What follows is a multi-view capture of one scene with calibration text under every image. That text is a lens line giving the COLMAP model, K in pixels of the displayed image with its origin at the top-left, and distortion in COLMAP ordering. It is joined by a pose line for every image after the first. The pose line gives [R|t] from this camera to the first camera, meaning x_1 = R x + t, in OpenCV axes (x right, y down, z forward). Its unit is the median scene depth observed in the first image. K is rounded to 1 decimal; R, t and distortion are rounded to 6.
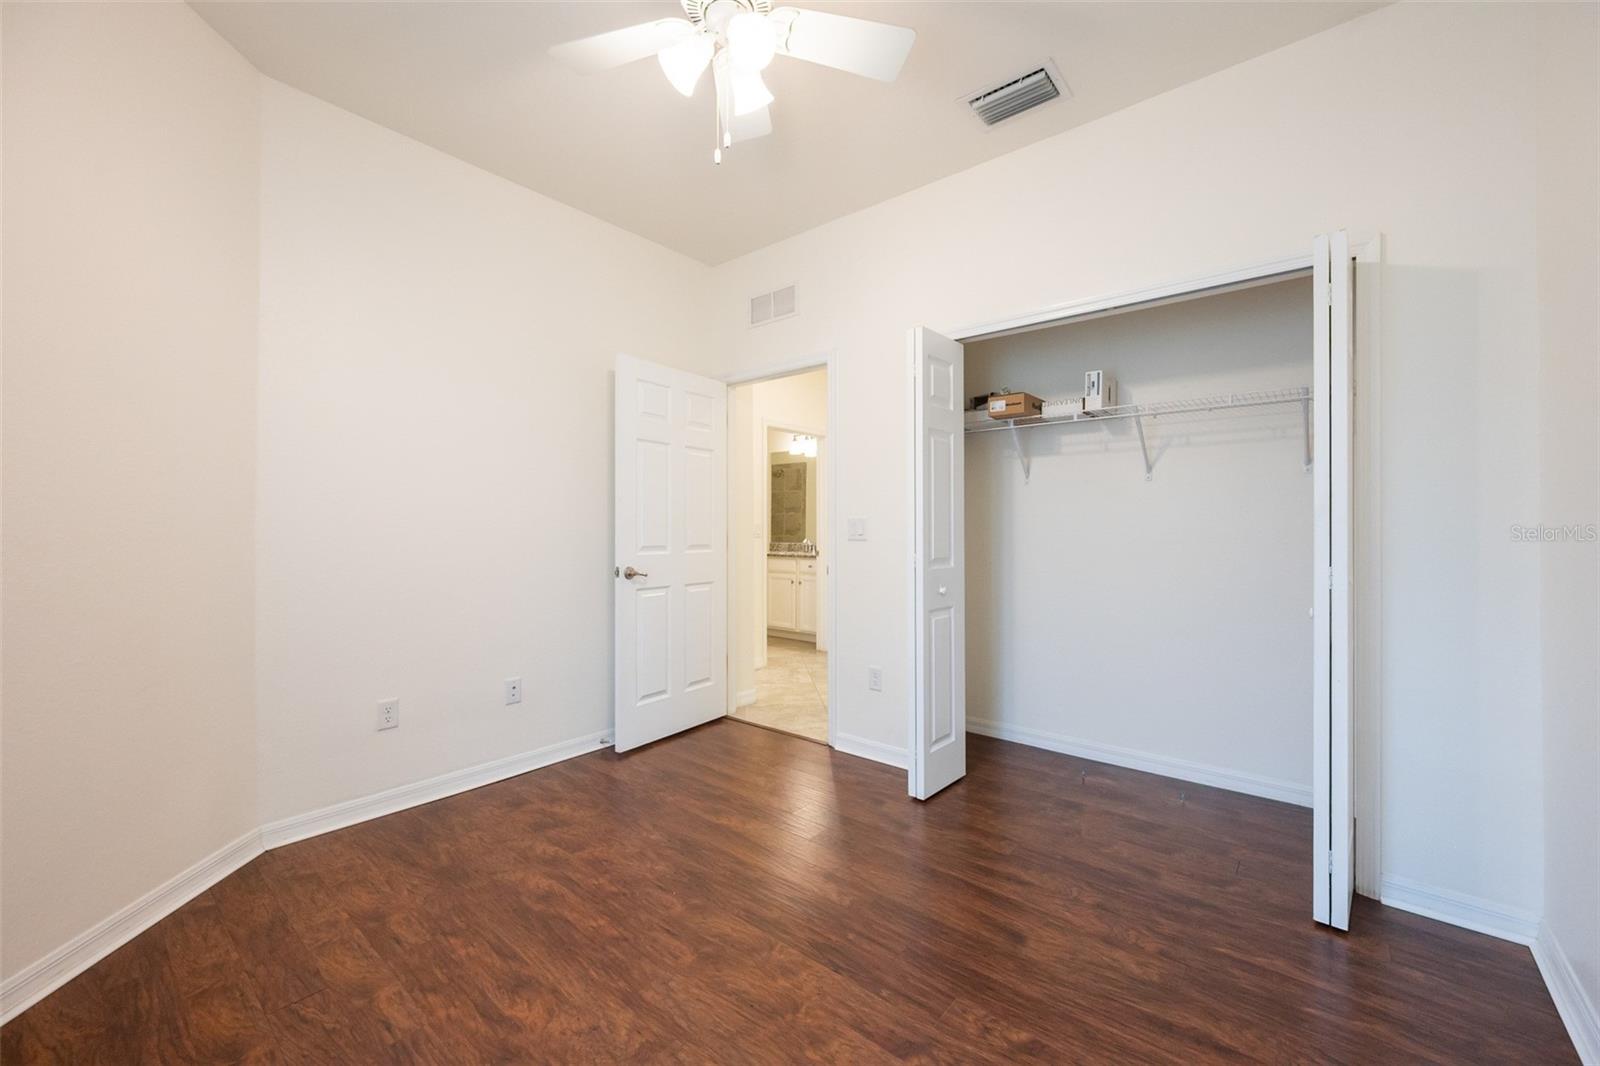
lens RADIAL K [[633.2, 0, 802.4], [0, 633.2, 530.8], [0, 0, 1]] dist [0.004556, -0.001714]
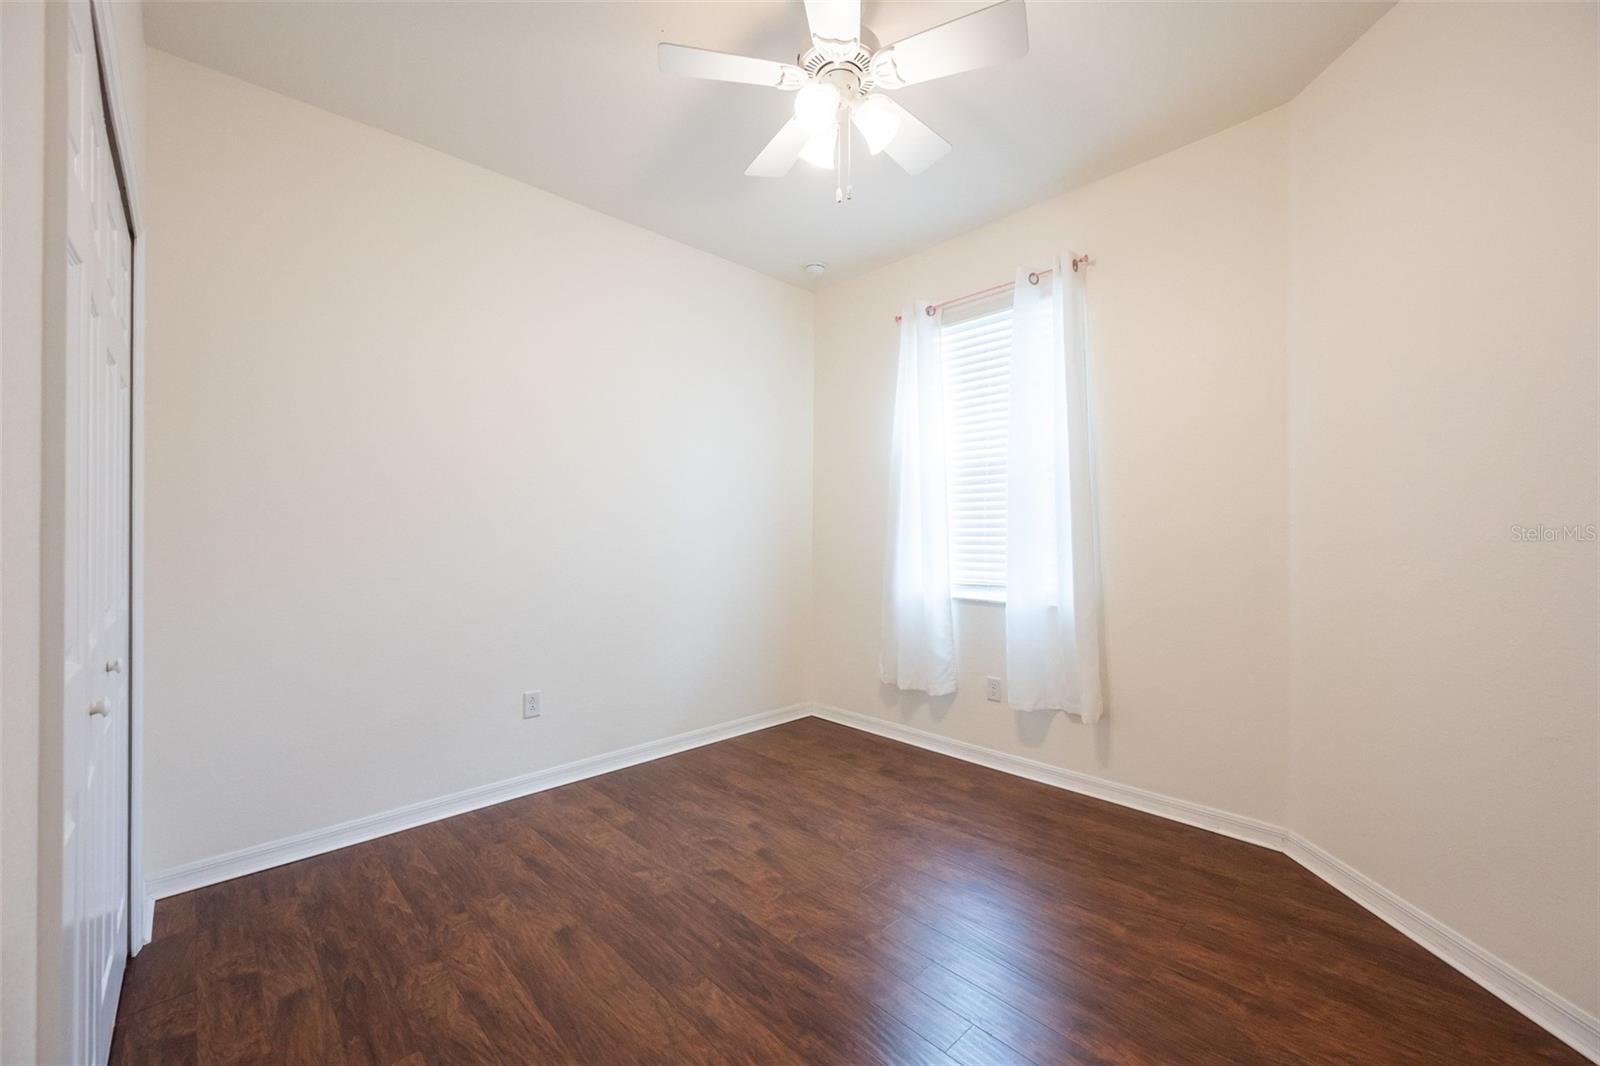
lens RADIAL K [[633.2, 0, 799.3], [0, 633.2, 533.6], [0, 0, 1]] dist [0.004556, -0.001714]
pose [[-0.994301, 0.002429, 0.106584, -0.163563], [0.002053, 0.999991, -0.003637, -0.017027], [-0.106592, -0.003397, -0.994297, 1.997350]]
